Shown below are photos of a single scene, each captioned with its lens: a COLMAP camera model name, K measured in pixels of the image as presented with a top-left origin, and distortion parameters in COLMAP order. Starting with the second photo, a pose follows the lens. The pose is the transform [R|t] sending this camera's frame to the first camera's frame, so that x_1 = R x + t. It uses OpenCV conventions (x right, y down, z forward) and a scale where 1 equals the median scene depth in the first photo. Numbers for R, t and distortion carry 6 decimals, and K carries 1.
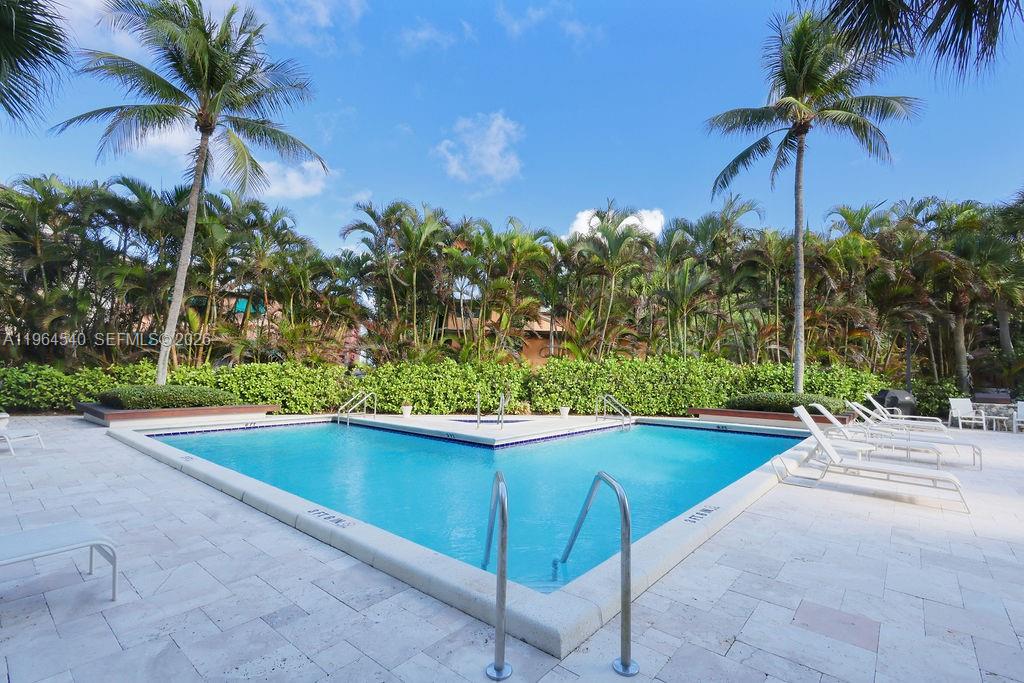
lens RADIAL K [[471.2, 0, 512.6], [0, 471.2, 342.2], [0, 0, 1]] dist [-0.000017, 0.001125]
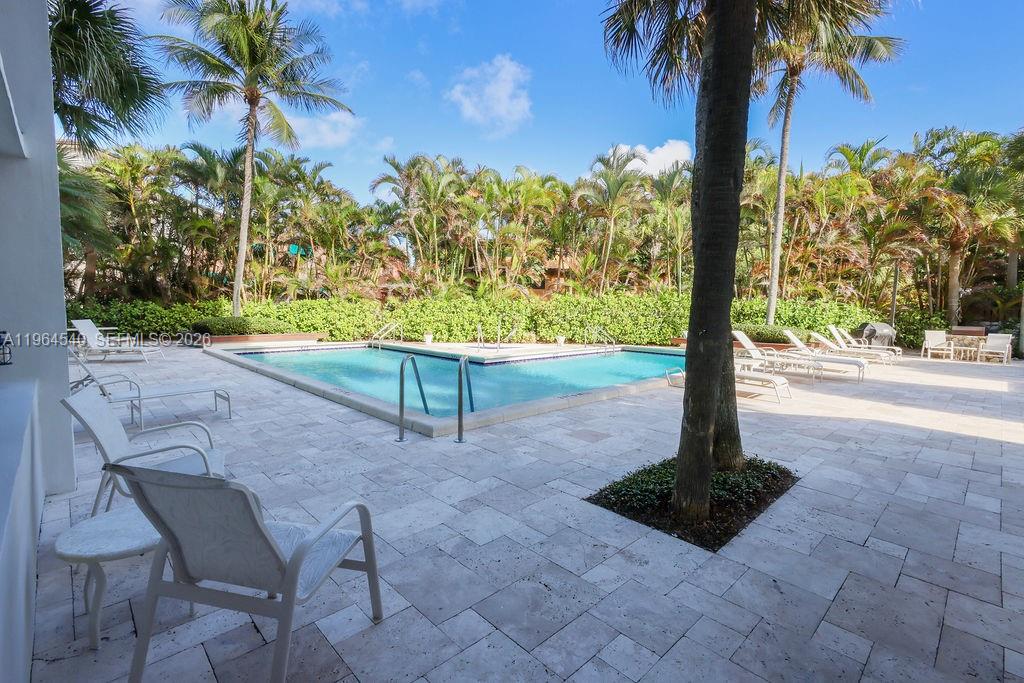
lens RADIAL K [[470.9, 0, 512.4], [0, 470.9, 343.8], [0, 0, 1]] dist [-0.001047, 0.000065]
pose [[0.994673, 0.006545, -0.102869, 0.101796], [0.007714, 0.990457, 0.137610, -0.005239], [0.102788, -0.137670, 0.985130, -0.149176]]
